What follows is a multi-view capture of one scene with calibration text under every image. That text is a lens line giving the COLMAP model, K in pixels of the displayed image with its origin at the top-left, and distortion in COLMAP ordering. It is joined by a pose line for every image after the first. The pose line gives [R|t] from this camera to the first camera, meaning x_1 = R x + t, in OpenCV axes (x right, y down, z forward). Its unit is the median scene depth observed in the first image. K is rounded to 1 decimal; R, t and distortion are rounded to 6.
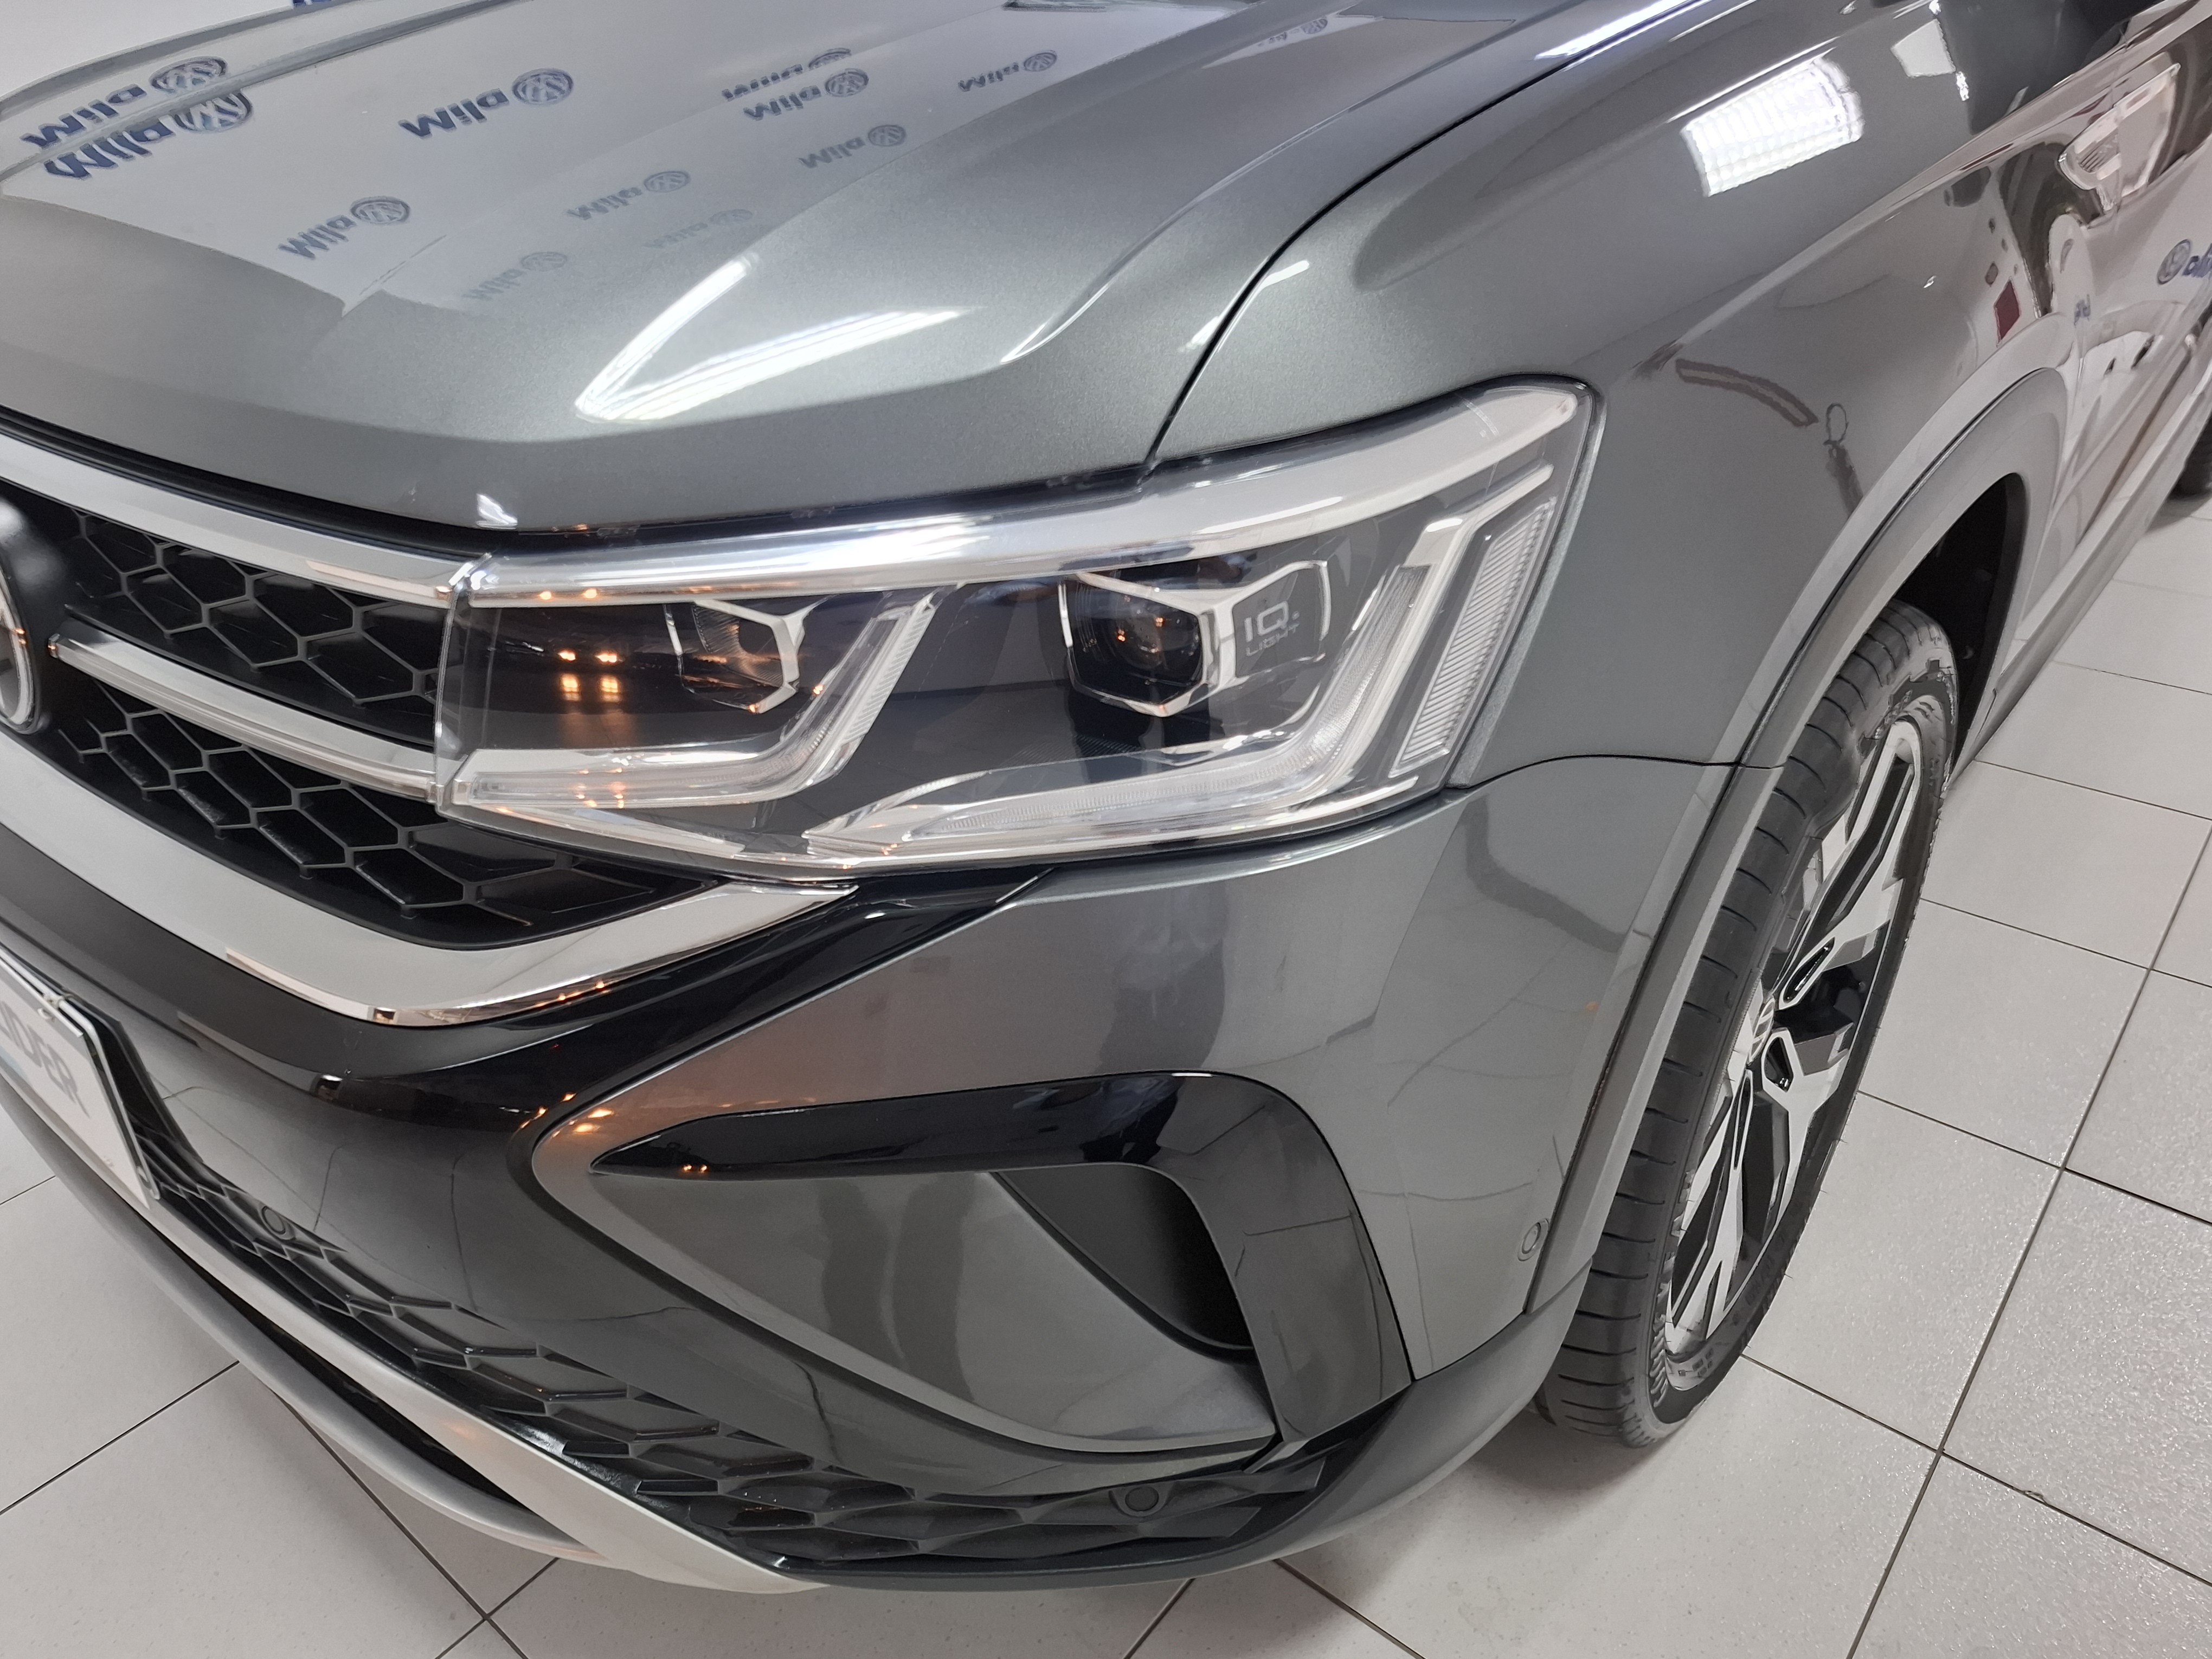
lens RADIAL K [[1515.5, 0, 1106.0], [0, 1515.5, 829.5], [0, 0, 1]] dist [0.062288, -0.060349]
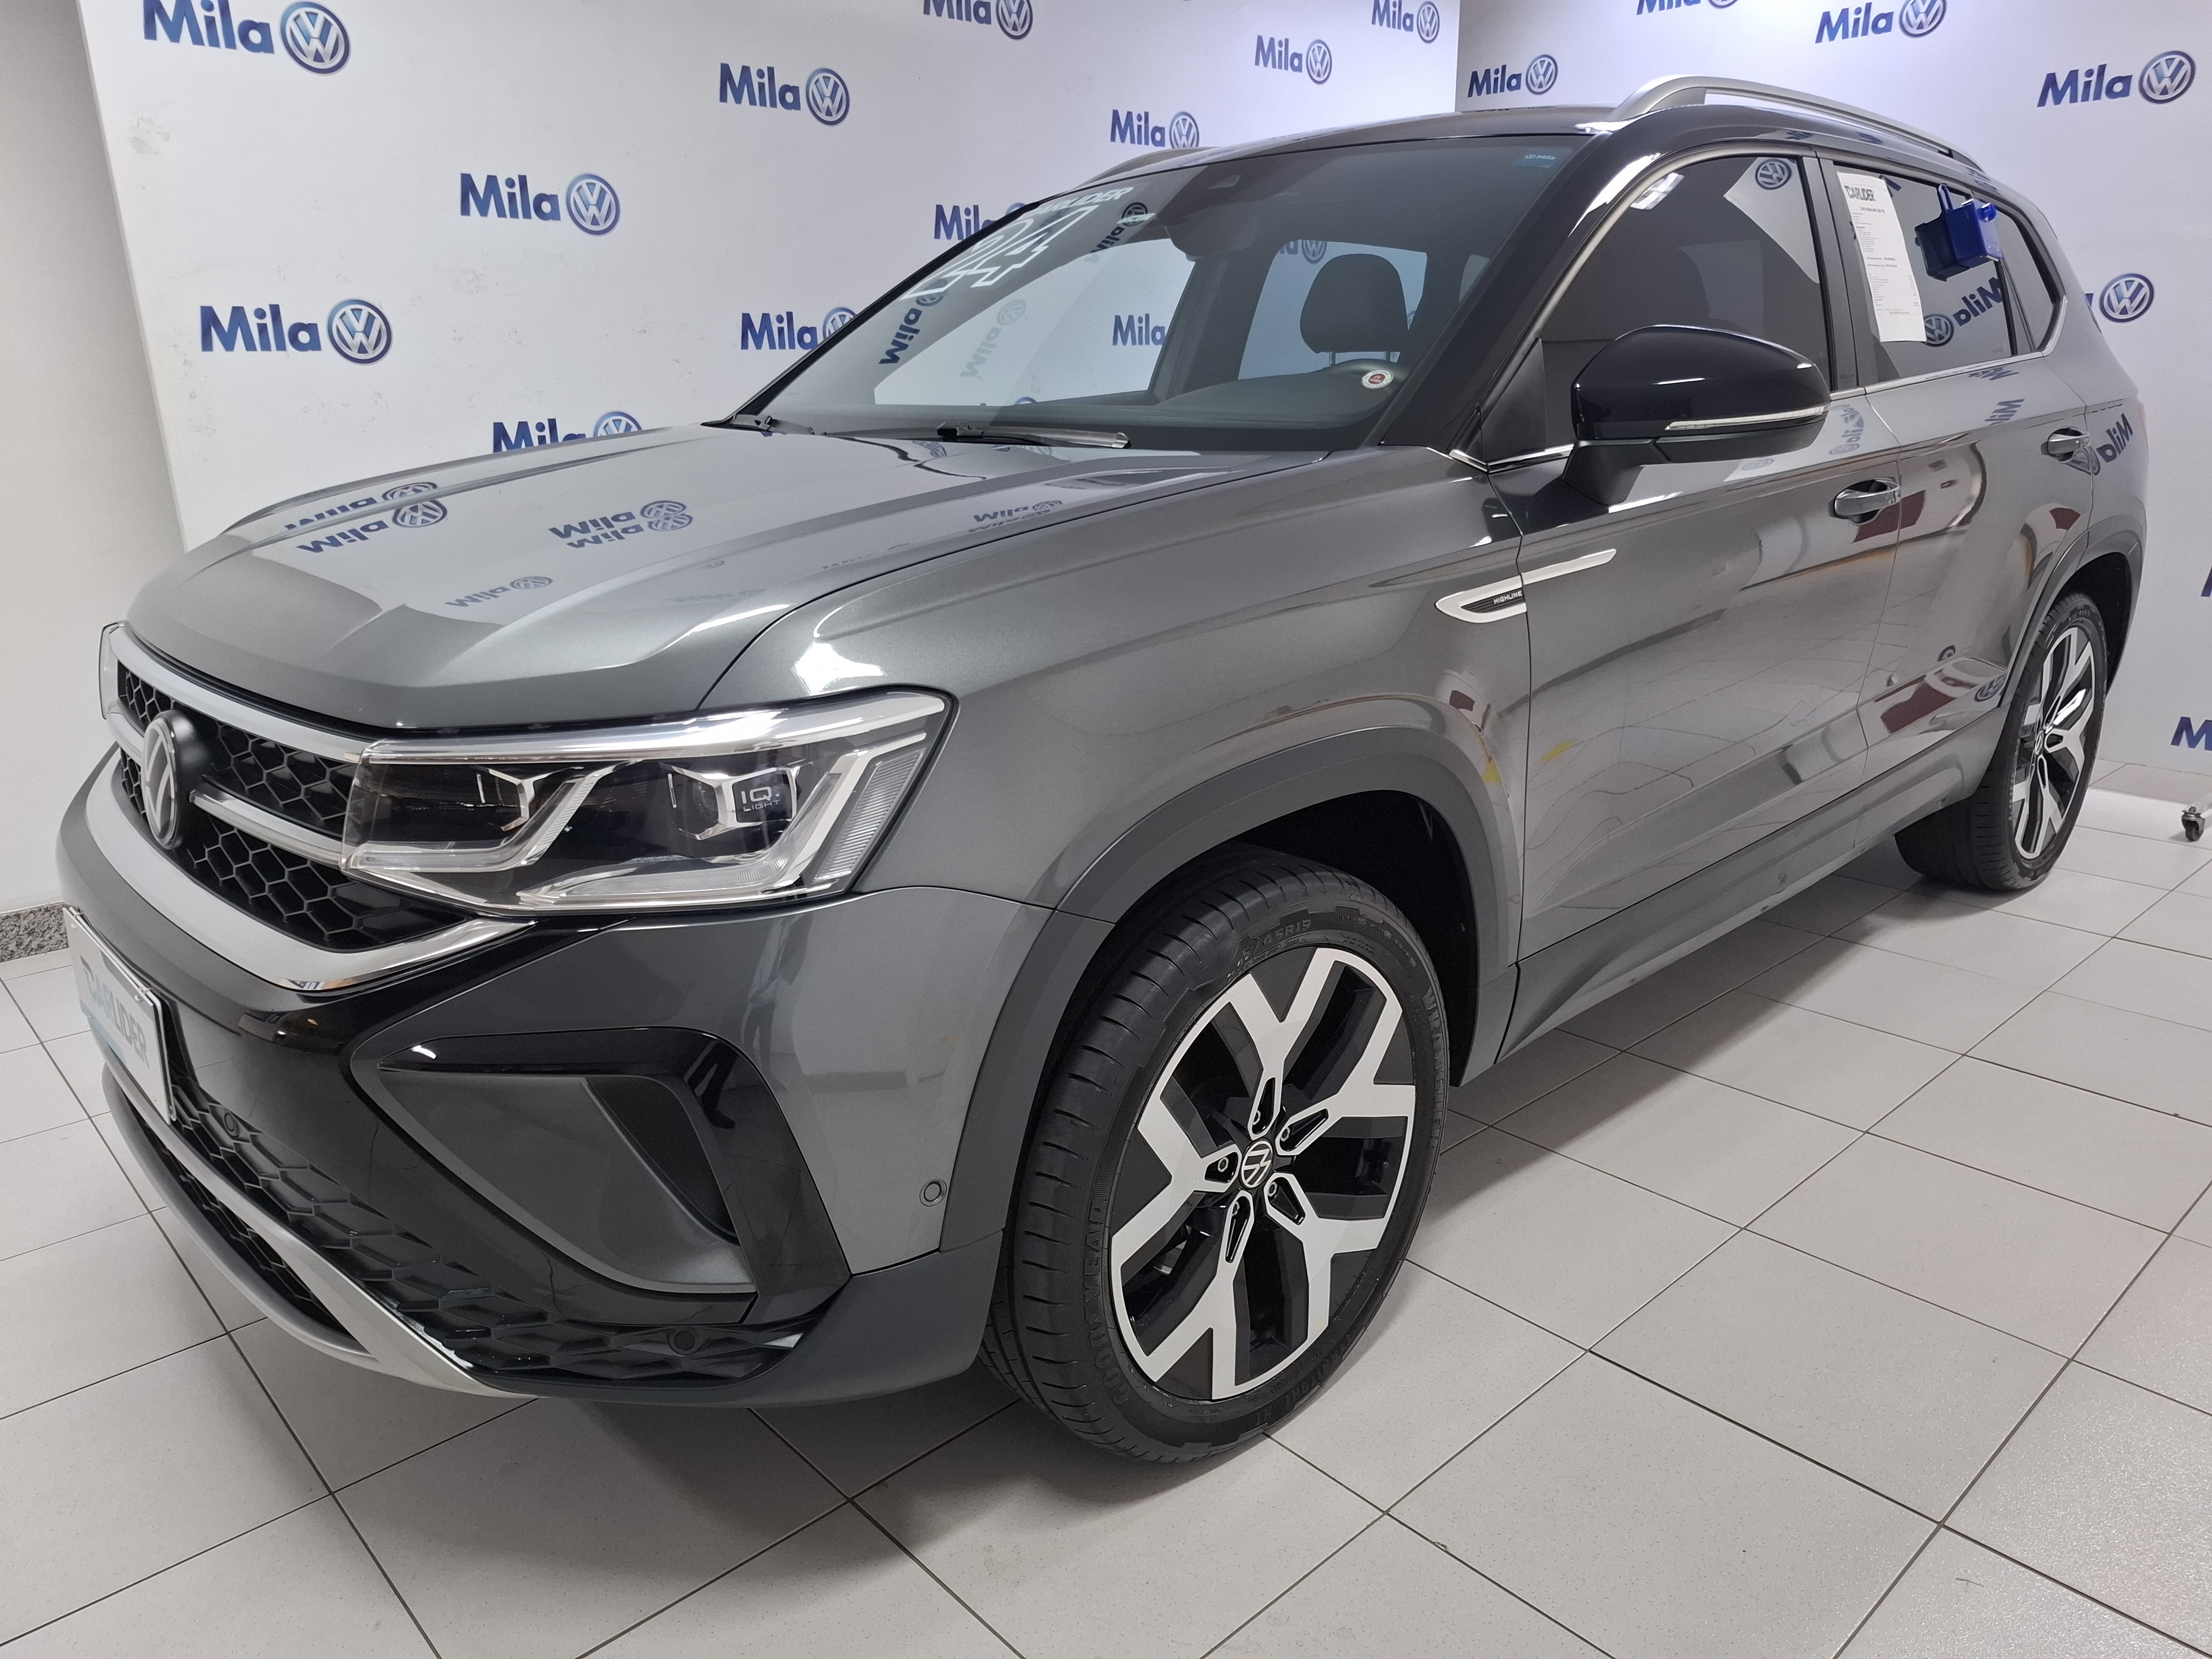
lens RADIAL K [[1570.5, 0, 1120.0], [0, 1570.5, 860.1], [0, 0, 1]] dist [0.071742, -0.066235]
pose [[0.988840, 0.070487, -0.131248, 0.772785], [-0.098842, 0.969569, -0.223980, 0.321036], [0.111467, 0.234453, 0.965716, -0.800870]]
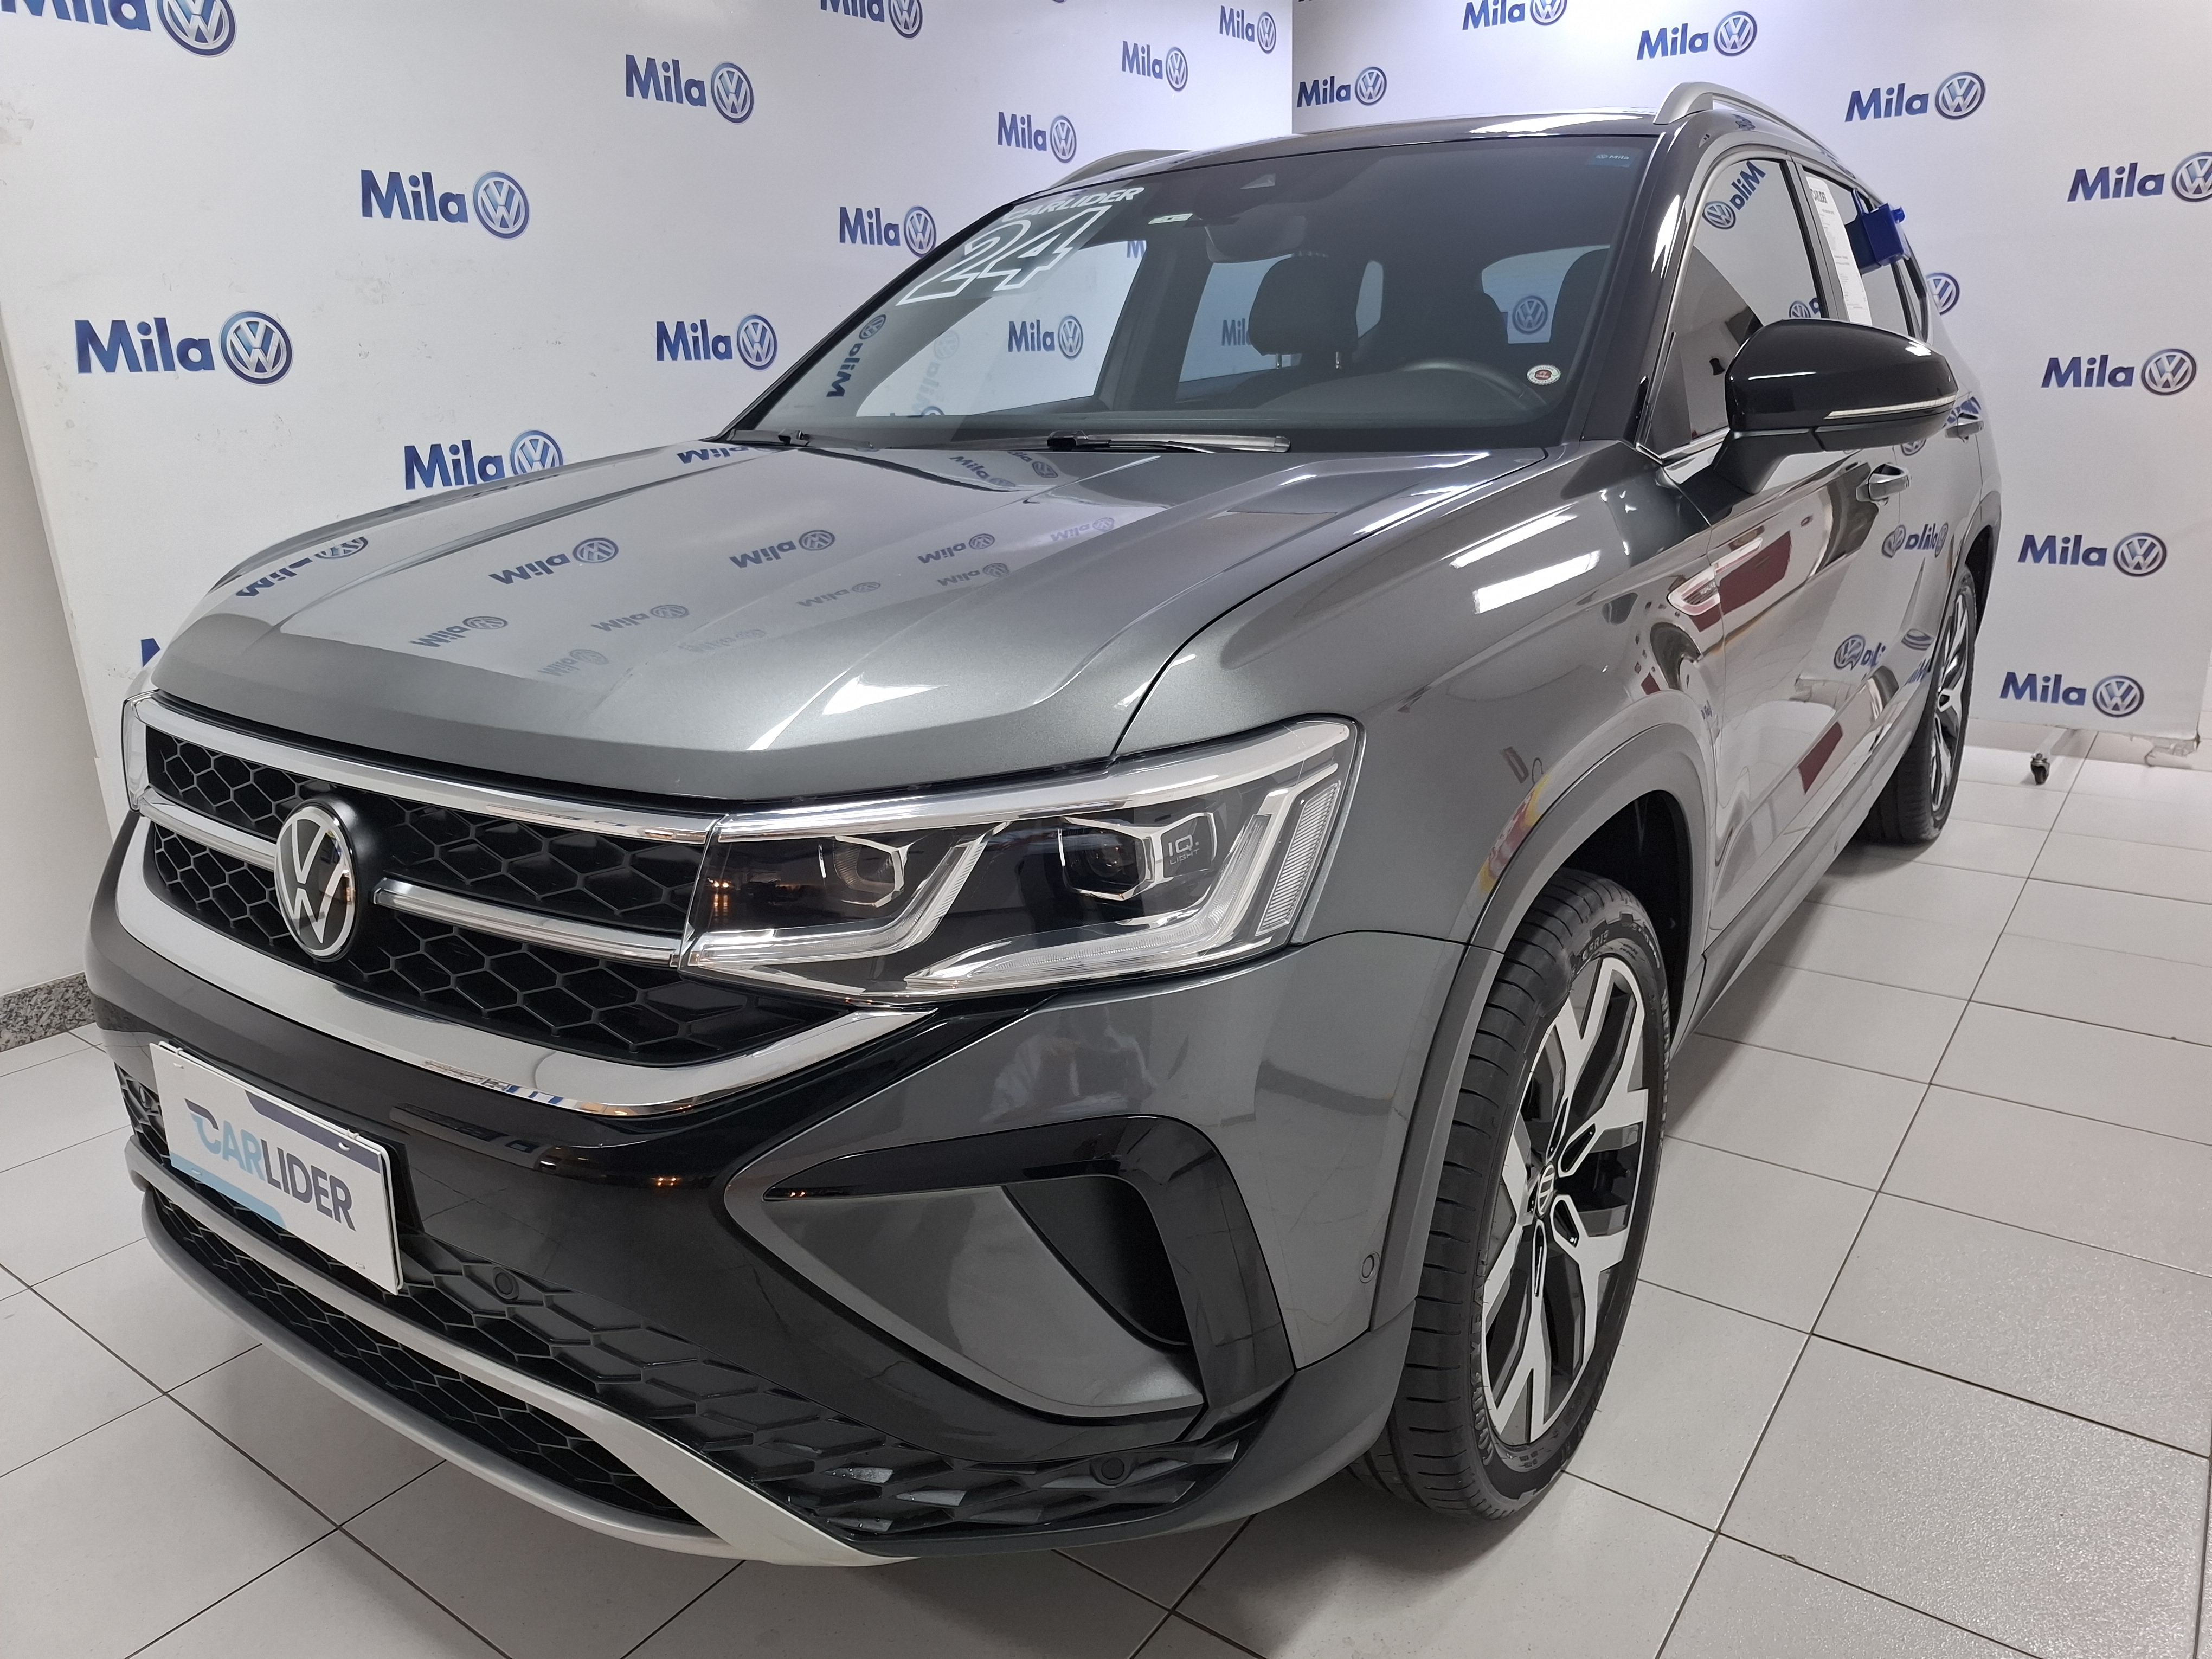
lens RADIAL K [[1562.1, 0, 1082.9], [0, 1562.1, 818.2], [0, 0, 1]] dist [0.092129, -0.105708]
pose [[0.998214, -0.005212, 0.059509, -0.103440], [0.020417, 0.965966, -0.257863, 0.269997], [-0.056140, 0.258618, 0.964347, -0.673465]]
